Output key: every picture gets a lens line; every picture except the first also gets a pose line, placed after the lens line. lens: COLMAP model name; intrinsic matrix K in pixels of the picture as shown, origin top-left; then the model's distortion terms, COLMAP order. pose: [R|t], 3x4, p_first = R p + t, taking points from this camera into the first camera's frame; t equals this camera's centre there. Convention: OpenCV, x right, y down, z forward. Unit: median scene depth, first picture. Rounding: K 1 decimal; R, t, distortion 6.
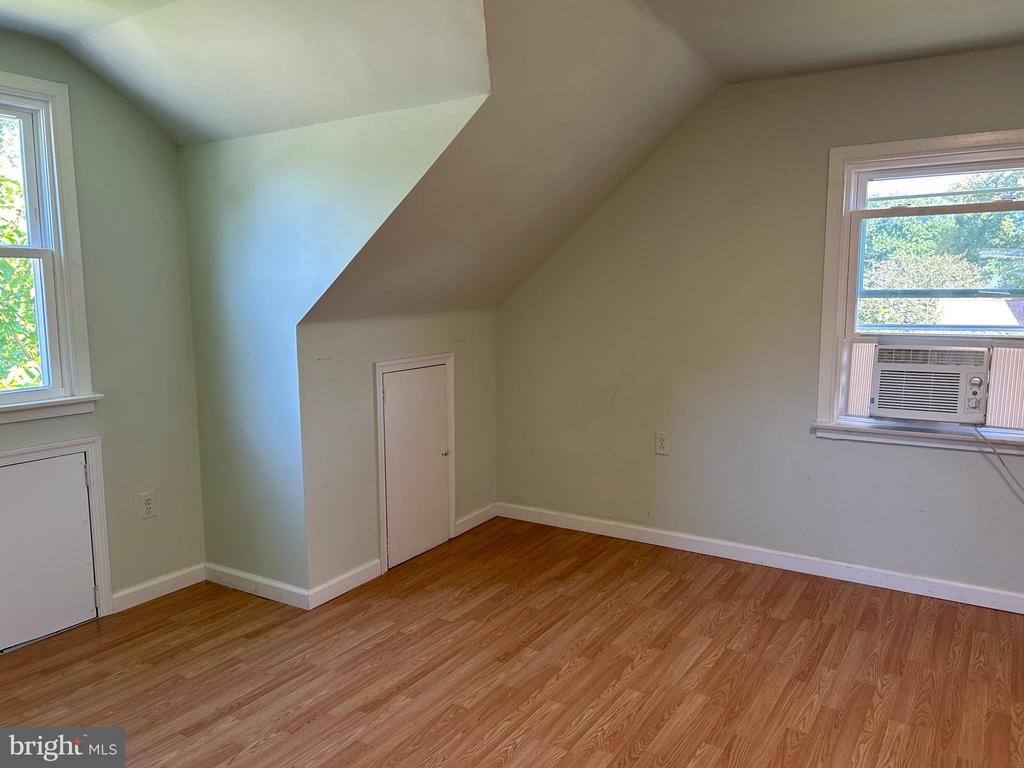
lens RADIAL K [[771.5, 0, 516.6], [0, 771.5, 391.4], [0, 0, 1]] dist [0.069832, -0.080479]
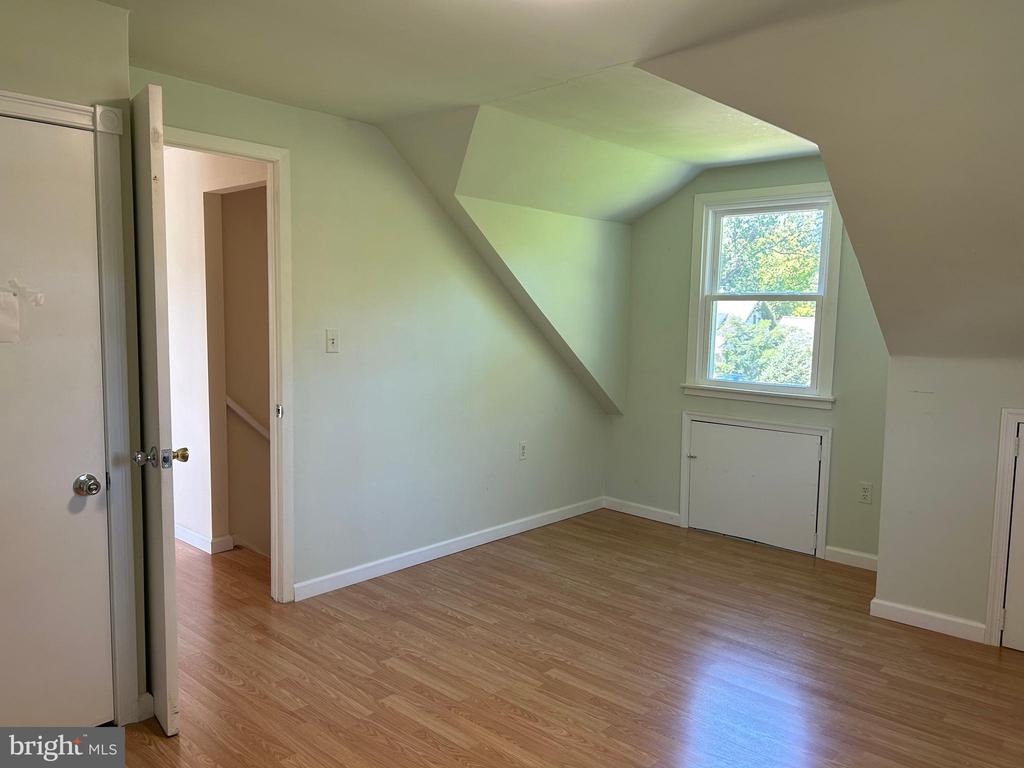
lens RADIAL K [[771.5, 0, 516.6], [0, 771.5, 391.4], [0, 0, 1]] dist [0.069832, -0.080479]
pose [[-0.145056, 0.112839, -0.982968, 0.910204], [-0.154578, 0.978692, 0.135159, -0.108025], [0.977274, 0.171551, -0.124523, 0.624624]]
